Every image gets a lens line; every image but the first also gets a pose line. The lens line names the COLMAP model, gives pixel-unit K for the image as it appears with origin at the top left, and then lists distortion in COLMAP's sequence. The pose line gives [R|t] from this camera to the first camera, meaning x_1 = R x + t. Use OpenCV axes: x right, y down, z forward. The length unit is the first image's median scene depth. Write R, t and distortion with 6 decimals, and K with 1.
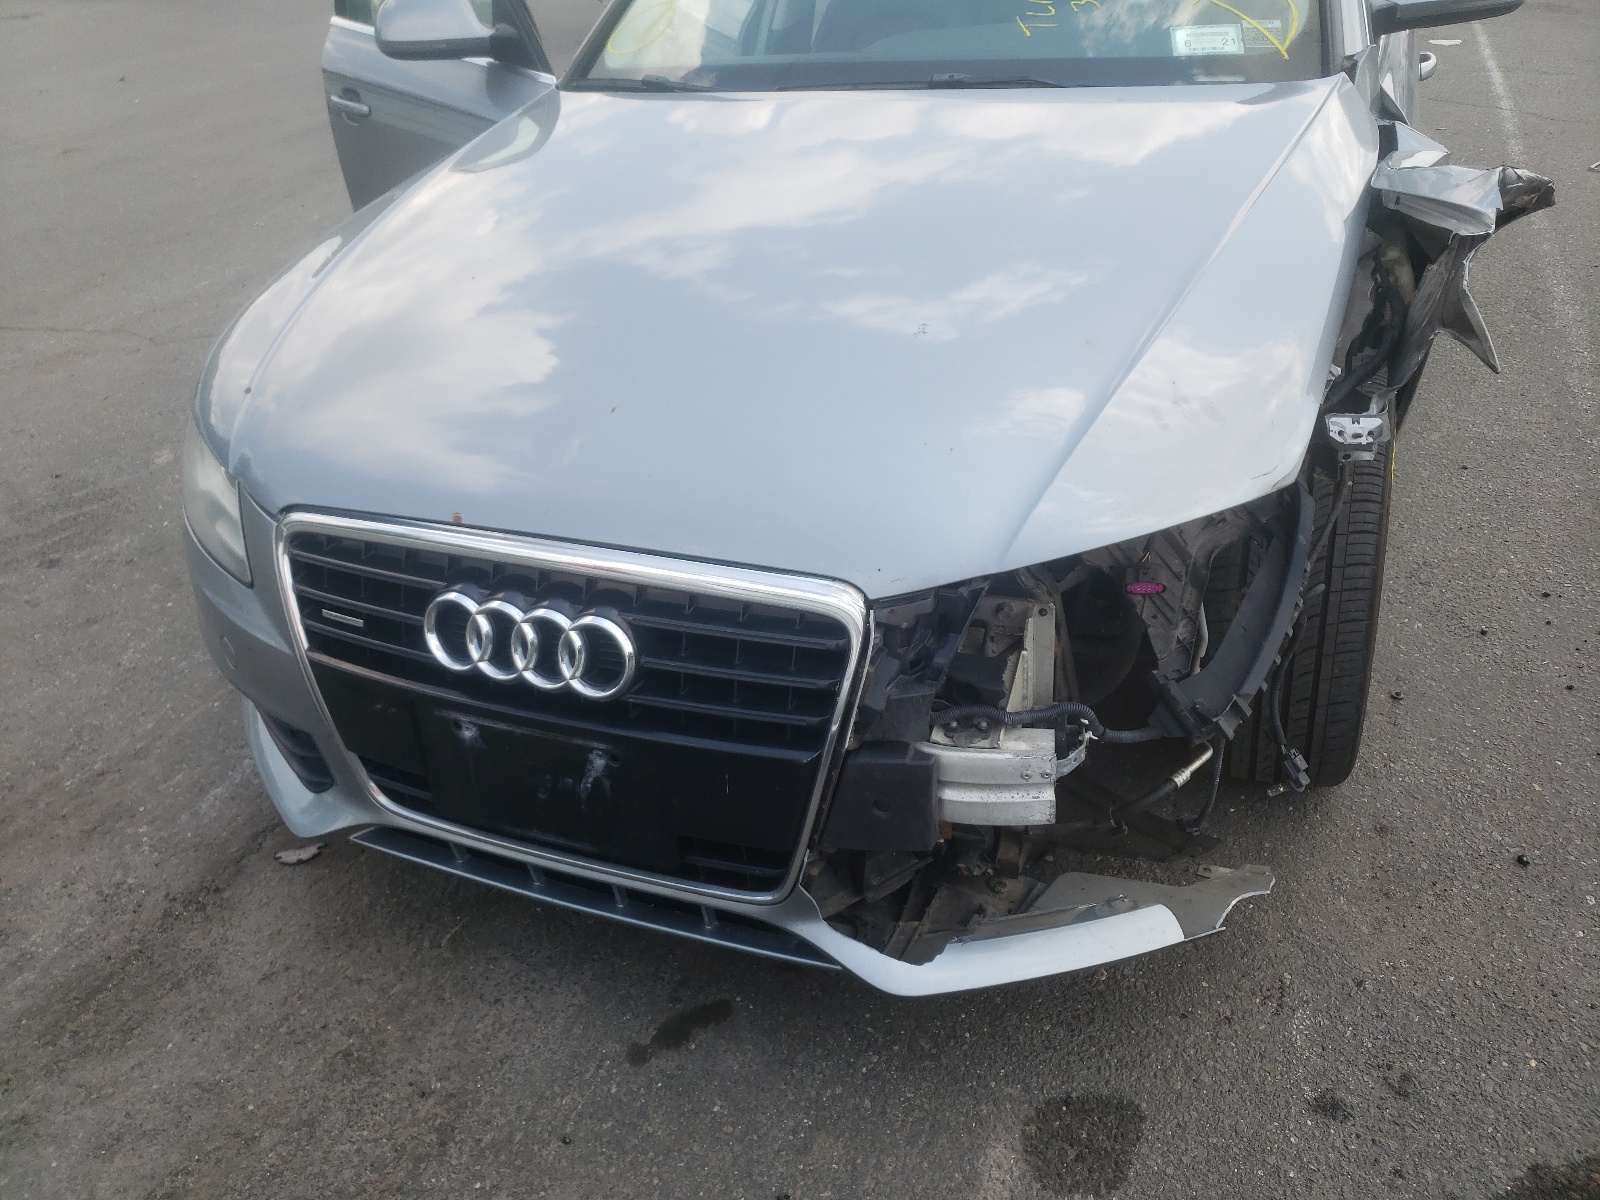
lens RADIAL K [[1212.0, 0, 798.6], [0, 1212.0, 571.8], [0, 0, 1]] dist [0.051253, -0.023746]
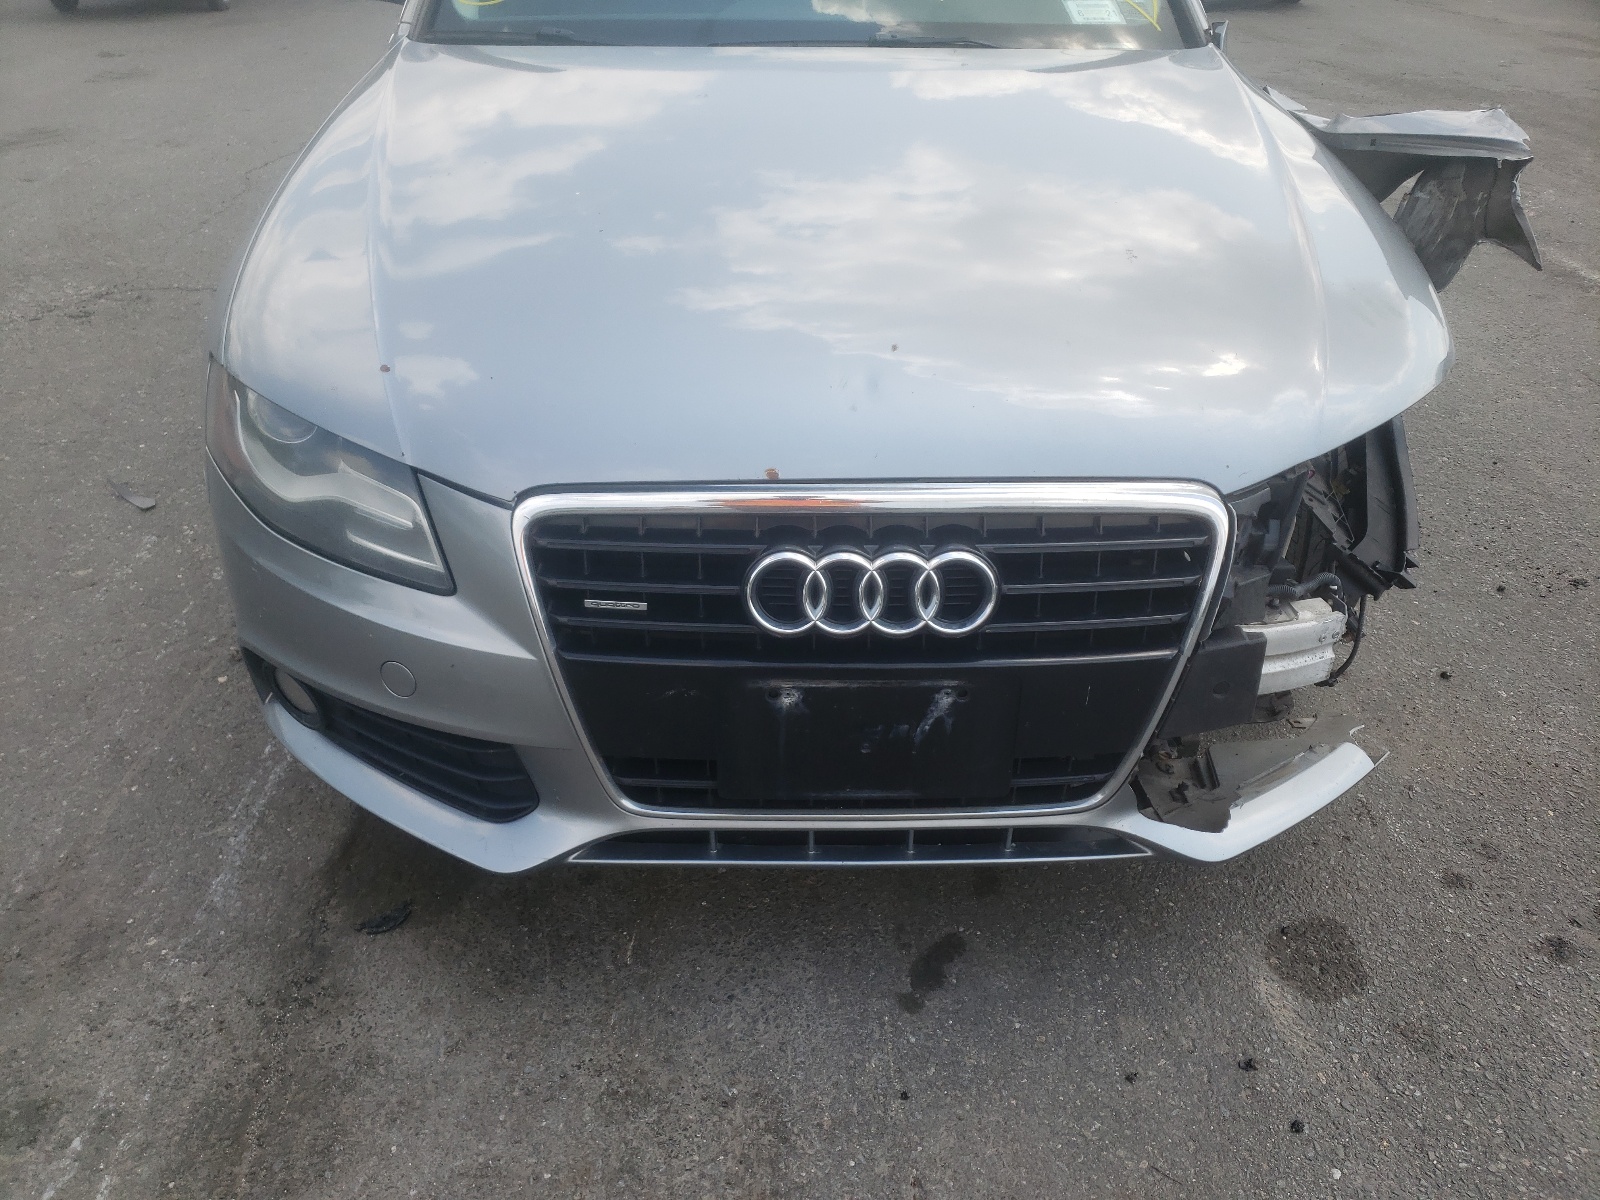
lens RADIAL K [[1212.0, 0, 792.9], [0, 1212.0, 583.6], [0, 0, 1]] dist [0.051253, -0.023746]
pose [[0.909201, -0.136427, 0.393372, -0.607355], [0.135606, 0.990308, 0.030028, 0.013302], [-0.393656, 0.026042, 0.918889, 0.120256]]
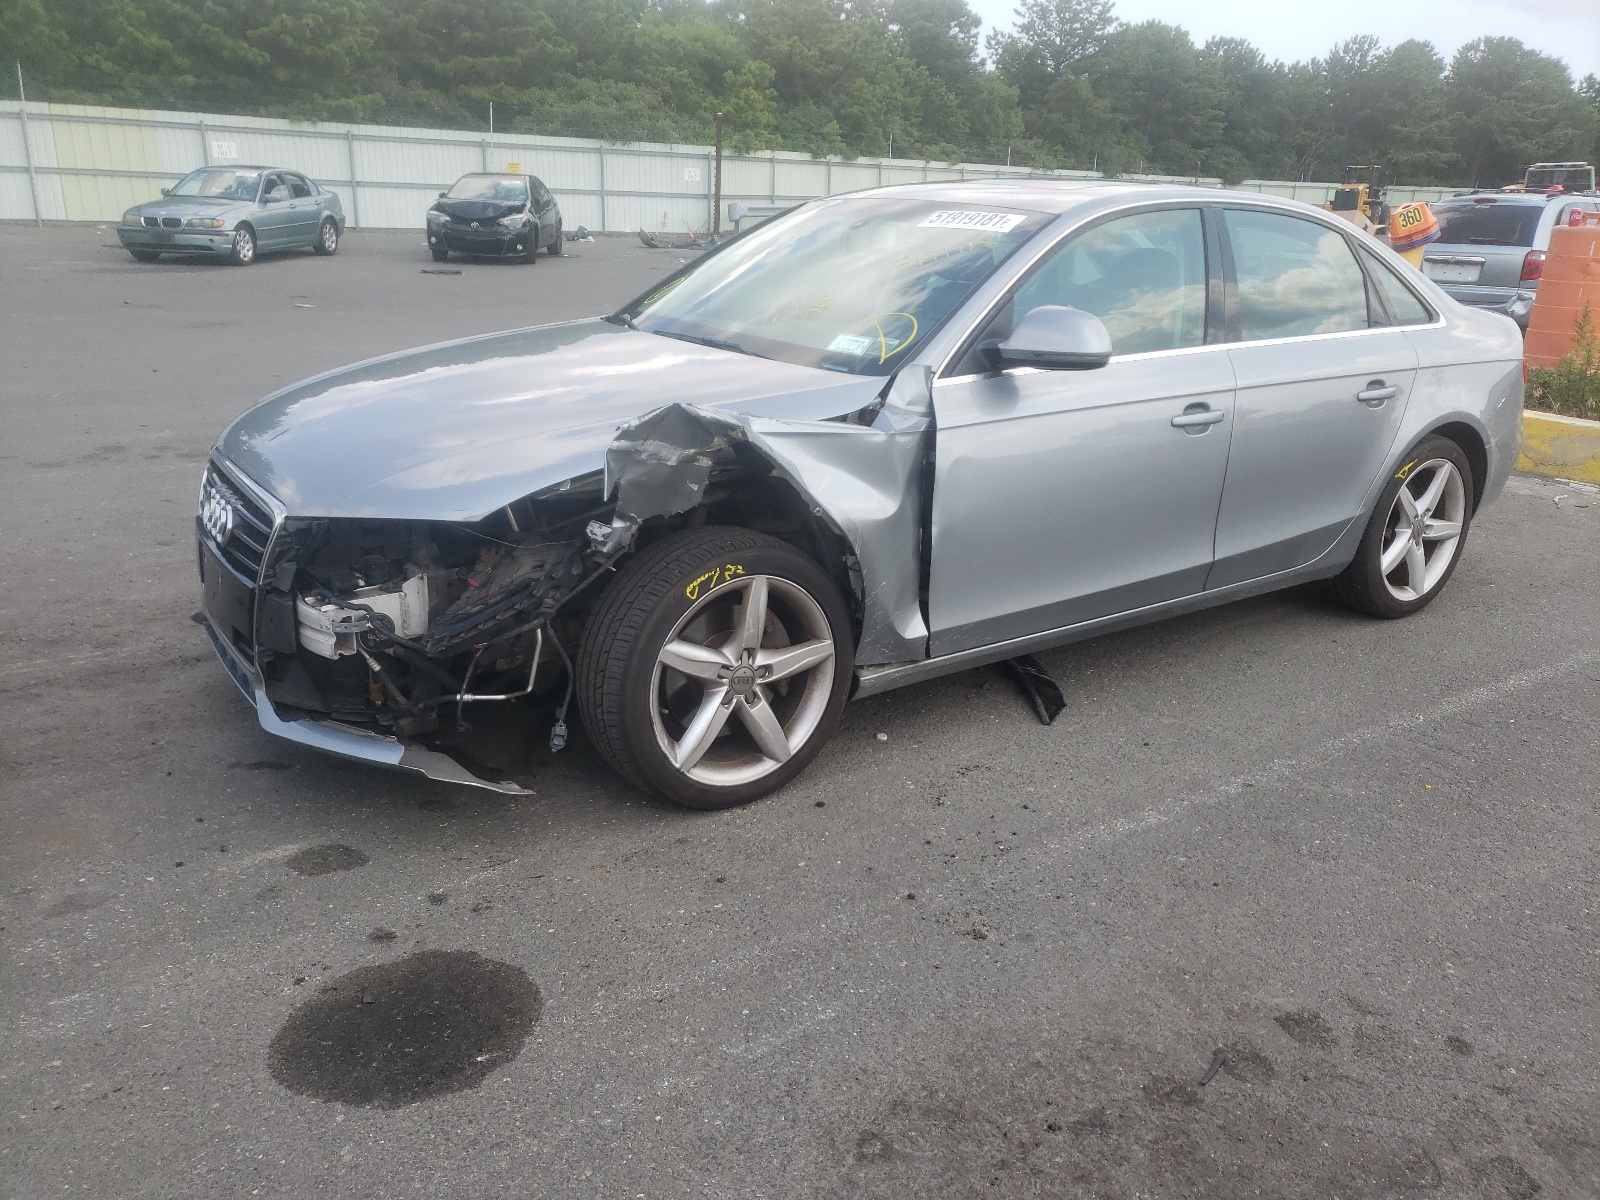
lens RADIAL K [[1212.0, 0, 811.7], [0, 1212.0, 601.7], [0, 0, 1]] dist [0.051253, -0.023746]
pose [[0.838035, 0.273238, -0.472269, 1.524619], [-0.360054, 0.927293, -0.102411, 0.042077], [0.409950, 0.255867, 0.875485, -0.360356]]
